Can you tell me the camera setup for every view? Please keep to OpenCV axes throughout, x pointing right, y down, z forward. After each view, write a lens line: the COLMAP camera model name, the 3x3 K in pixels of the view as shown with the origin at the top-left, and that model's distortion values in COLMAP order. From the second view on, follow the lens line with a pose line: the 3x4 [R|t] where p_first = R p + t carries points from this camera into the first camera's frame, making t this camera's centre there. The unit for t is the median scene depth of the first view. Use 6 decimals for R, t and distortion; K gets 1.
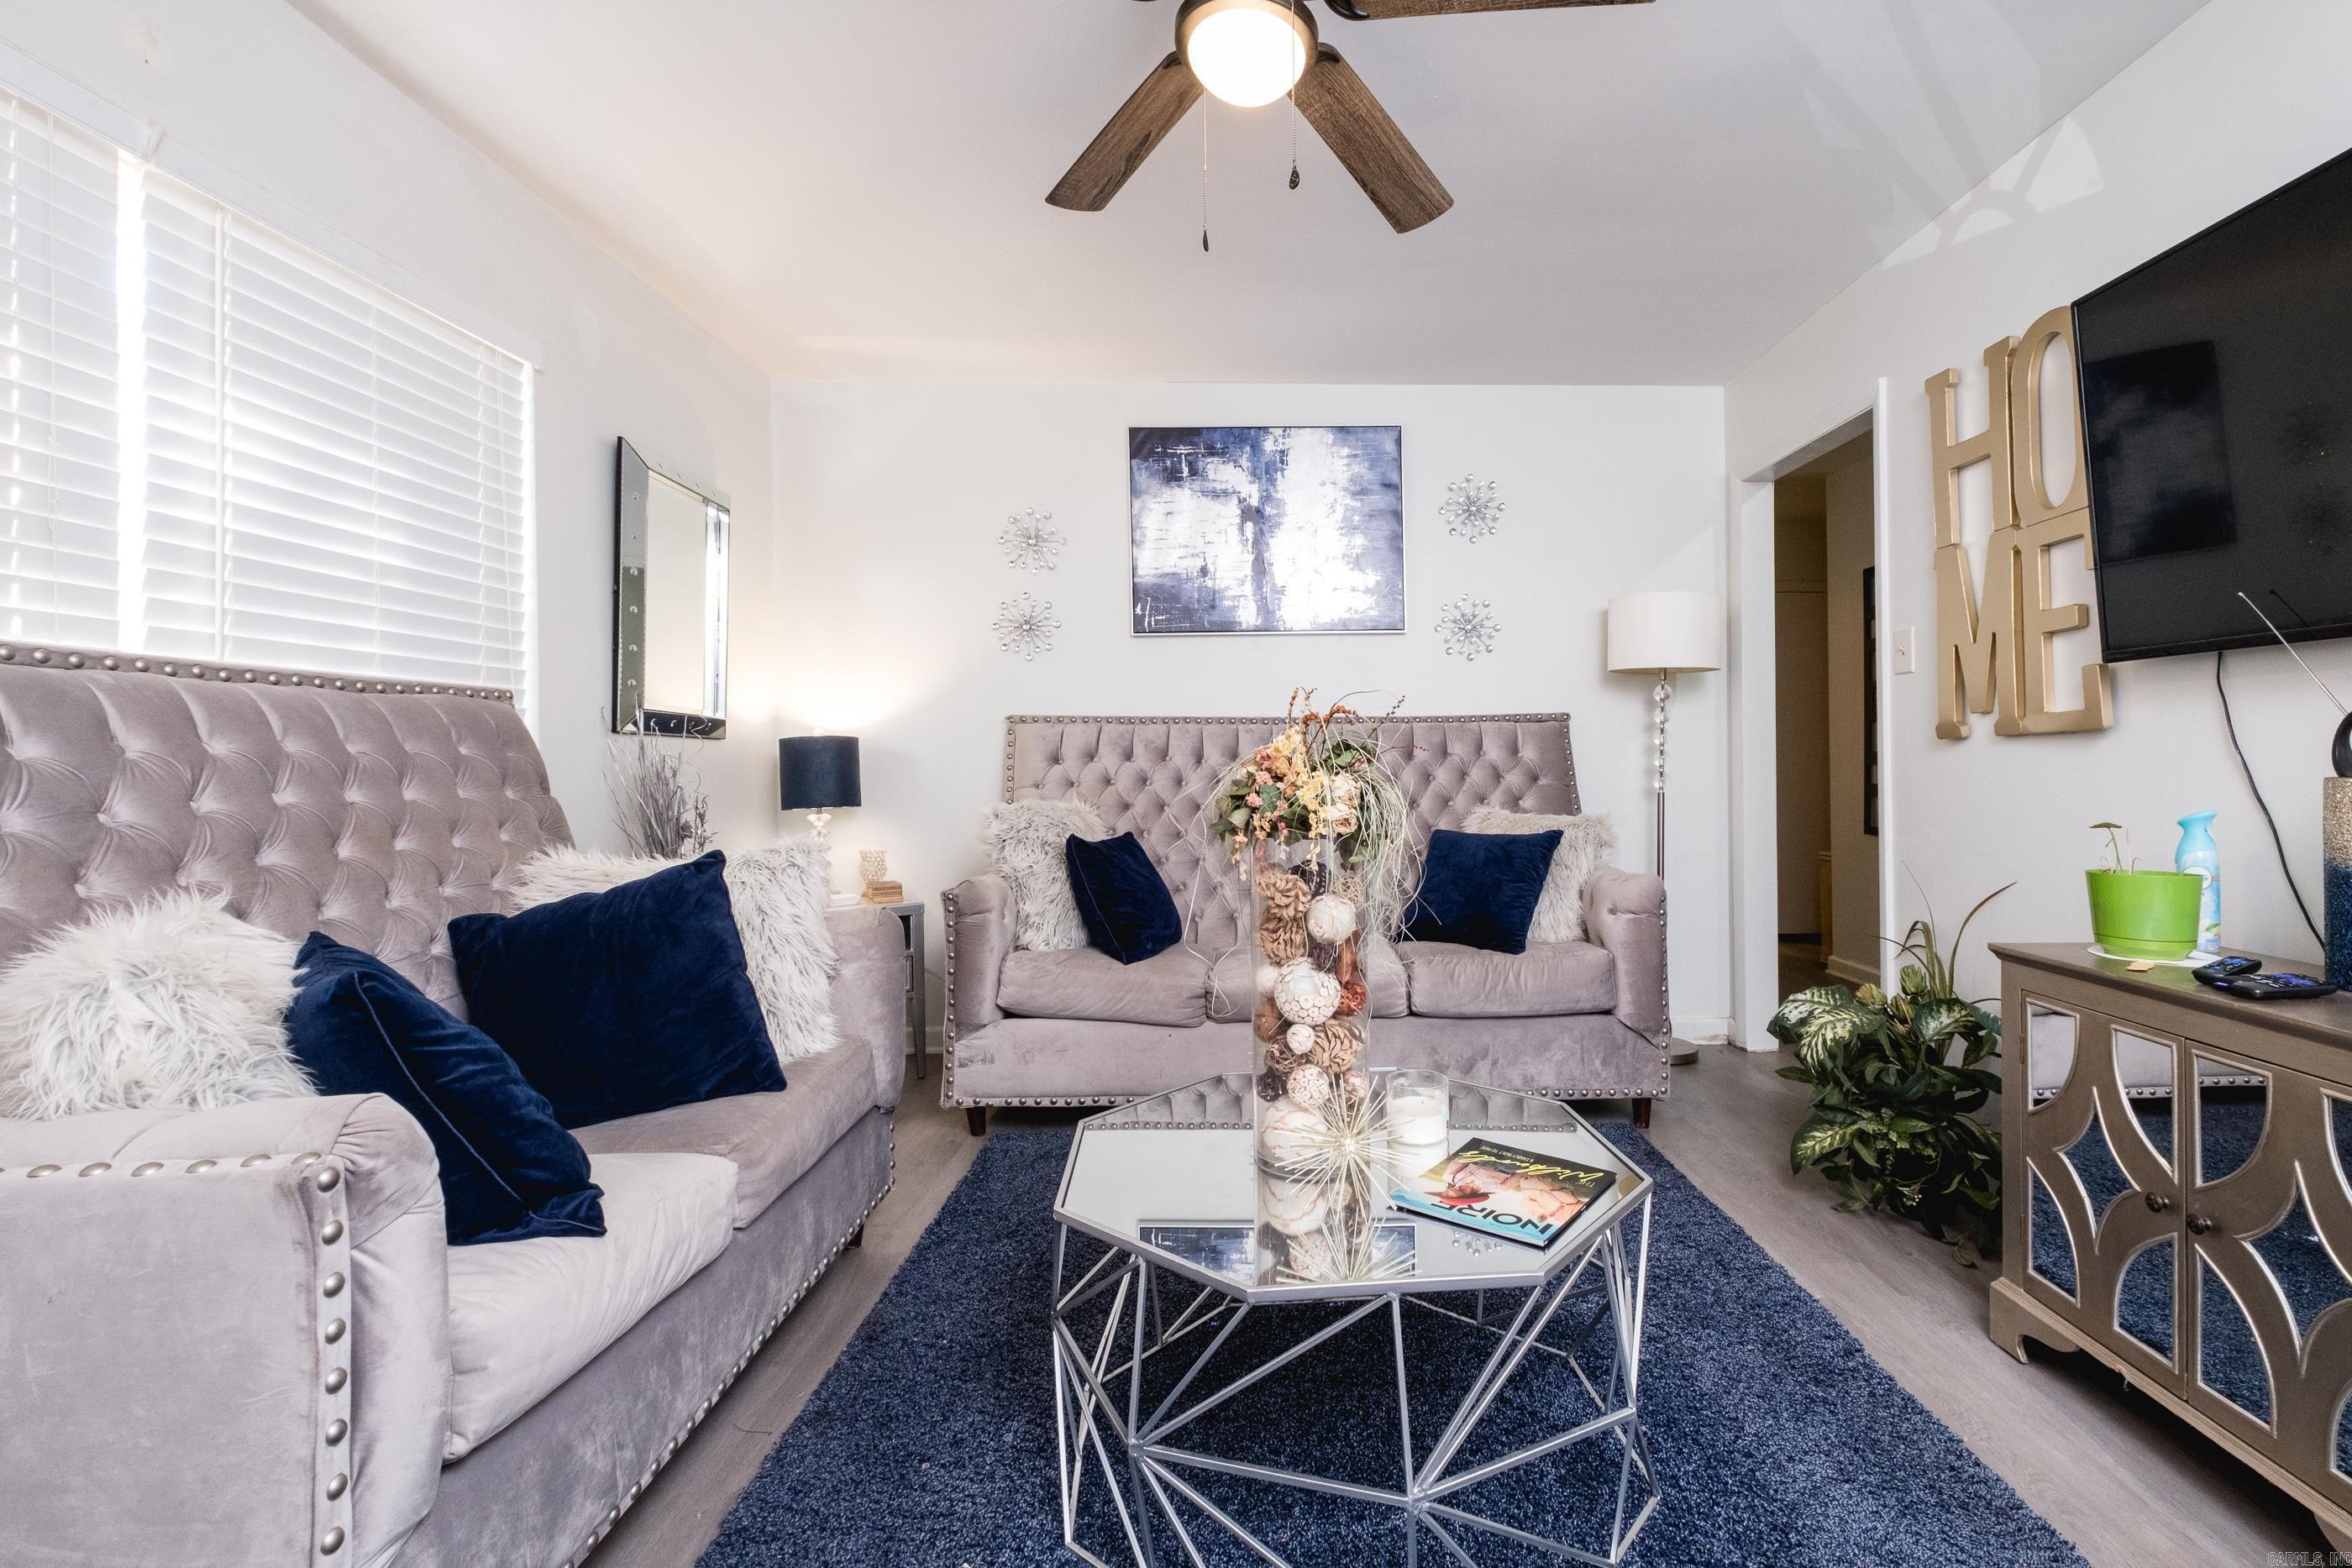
lens RADIAL K [[1041.3, 0, 1209.6], [0, 1041.3, 747.3], [0, 0, 1]] dist [0.000008, -0.001034]
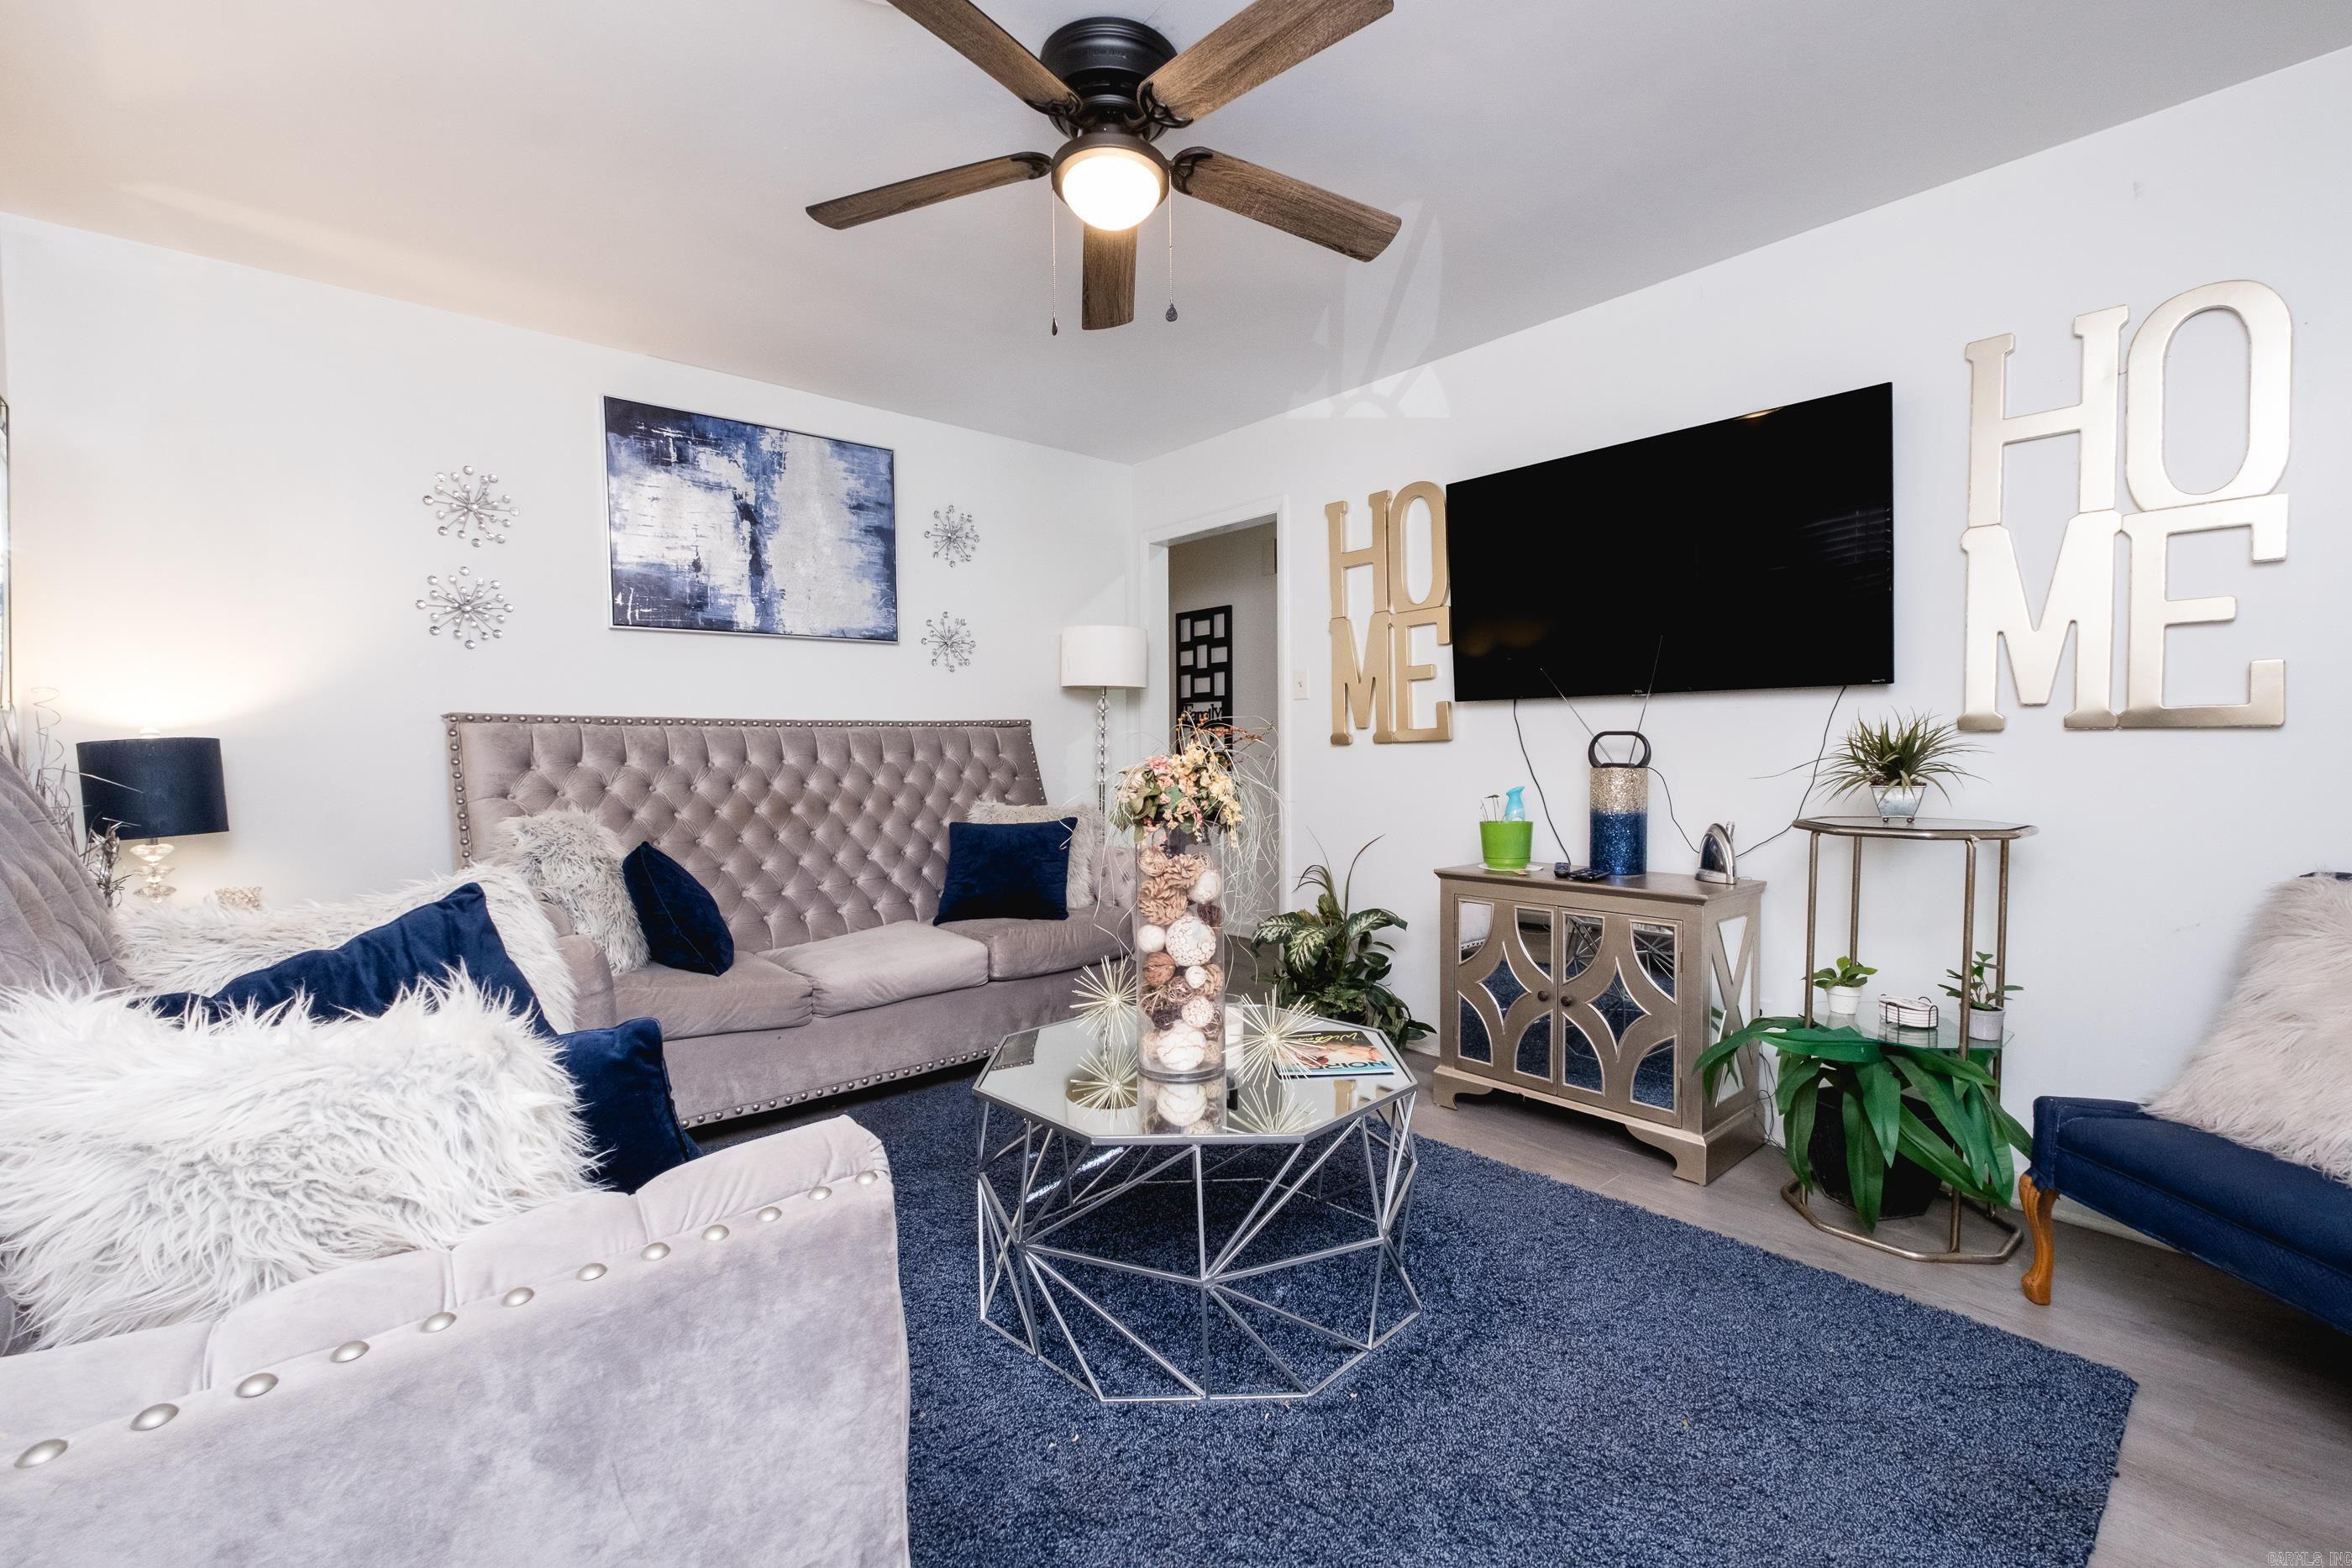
lens RADIAL K [[990.9, 0, 1174.3], [0, 990.9, 768.4], [0, 0, 1]] dist [0.002406, -0.002981]
pose [[0.777230, -0.017656, 0.628969, -0.251549], [0.001563, 0.999657, 0.026131, -0.006341], [-0.629215, -0.019327, 0.776991, 0.013993]]
